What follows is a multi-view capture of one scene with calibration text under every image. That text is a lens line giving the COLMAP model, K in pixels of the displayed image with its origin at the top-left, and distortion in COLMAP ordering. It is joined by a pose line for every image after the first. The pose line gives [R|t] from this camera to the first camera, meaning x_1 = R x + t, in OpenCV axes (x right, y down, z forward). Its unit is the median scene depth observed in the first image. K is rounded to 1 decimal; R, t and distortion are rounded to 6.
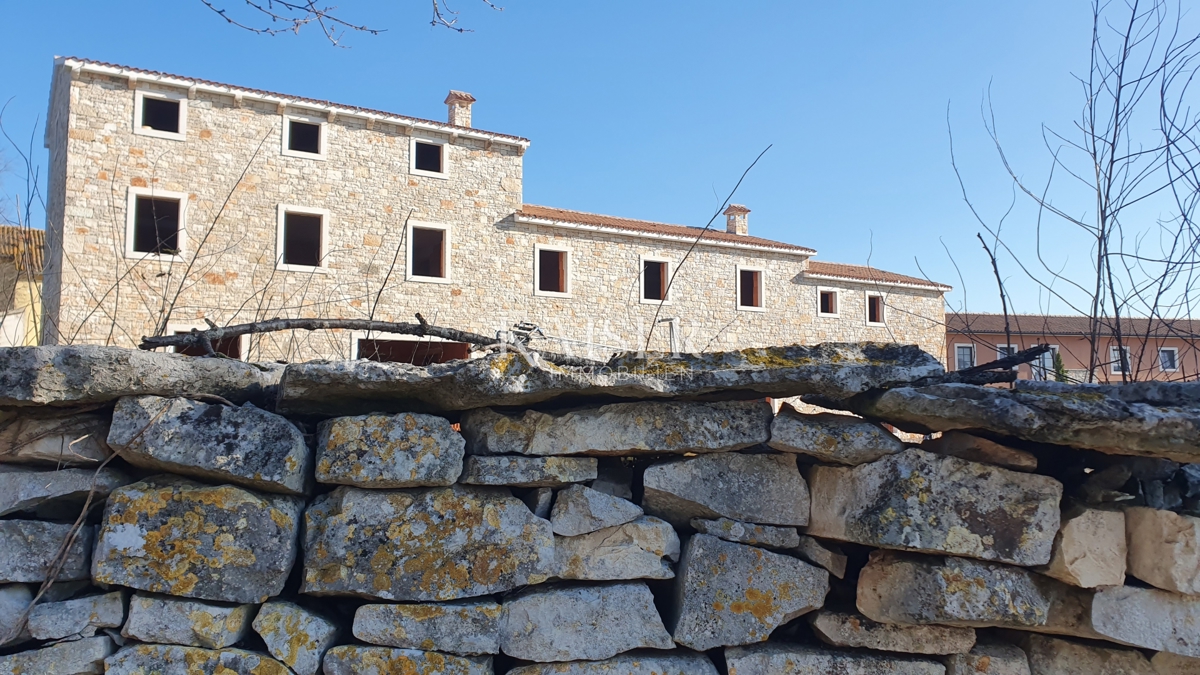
lens RADIAL K [[925.9, 0, 578.5], [0, 925.9, 330.2], [0, 0, 1]] dist [0.013788, -0.015246]
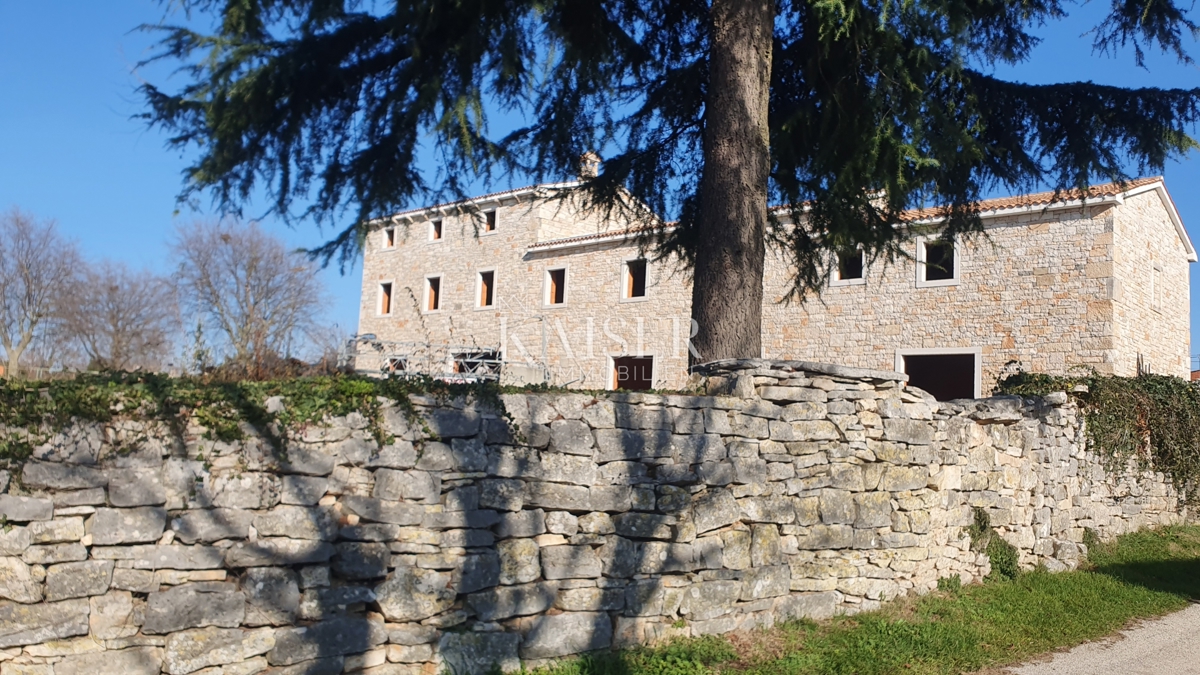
lens RADIAL K [[925.9, 0, 601.1], [0, 925.9, 340.7], [0, 0, 1]] dist [0.013788, -0.015246]
pose [[0.265376, -0.085654, -0.960333, 1.302503], [0.032524, 0.996274, -0.079872, 0.119510], [0.963596, -0.010038, 0.267173, 0.847242]]
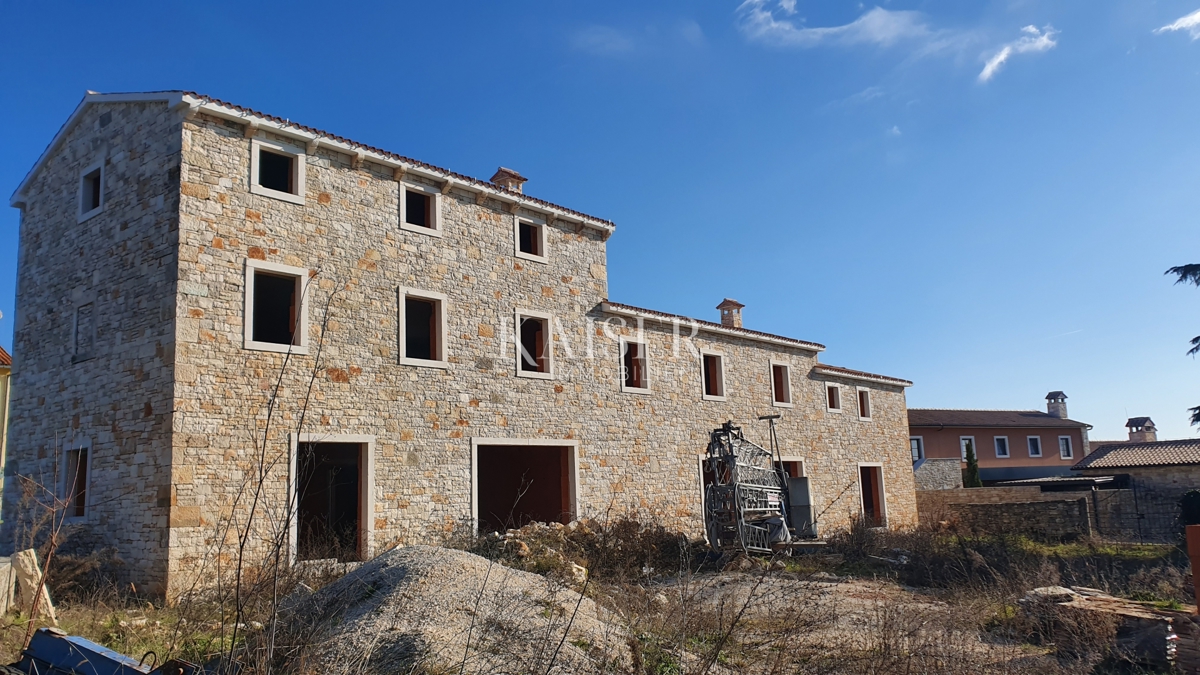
lens RADIAL K [[925.9, 0, 591.8], [0, 925.9, 350.2], [0, 0, 1]] dist [0.013788, -0.015246]
pose [[0.952814, 0.008043, 0.303448, -0.403244], [0.015202, 0.997130, -0.074163, -0.013013], [-0.303173, 0.075277, 0.949958, 0.153306]]
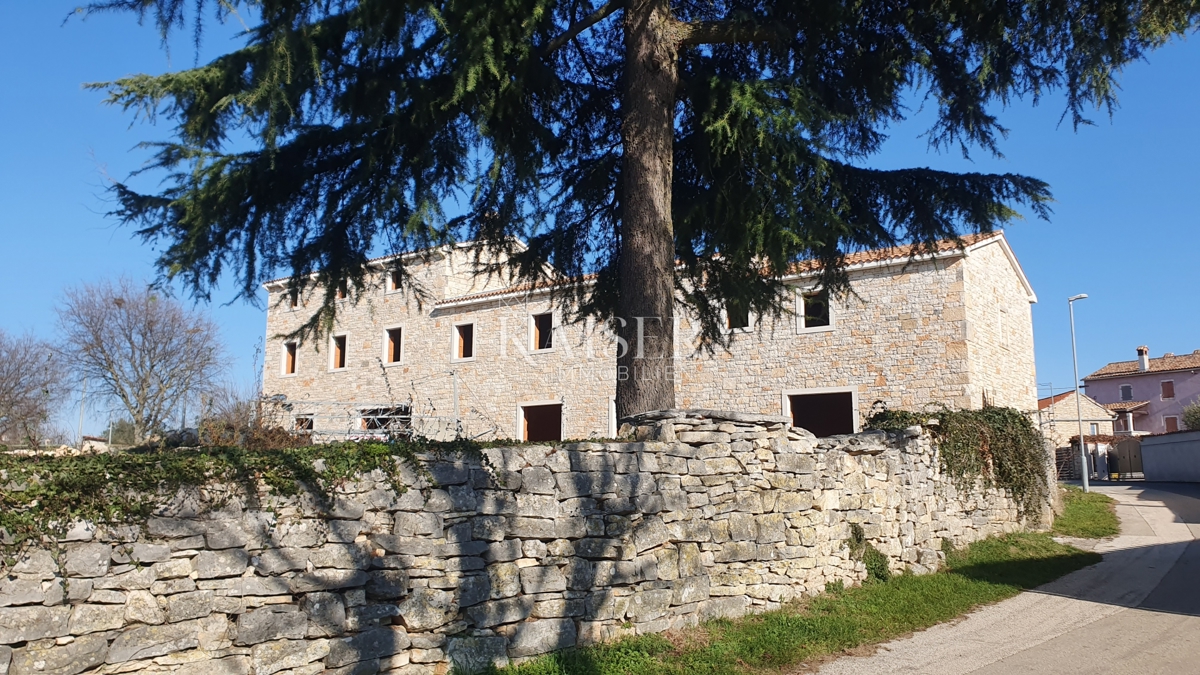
lens RADIAL K [[925.9, 0, 602.0], [0, 925.9, 343.3], [0, 0, 1]] dist [0.013788, -0.015246]
pose [[0.369399, -0.141686, -0.918406, 1.360486], [0.080089, 0.989485, -0.120439, 0.118670], [0.925813, -0.029065, 0.376862, 0.810546]]
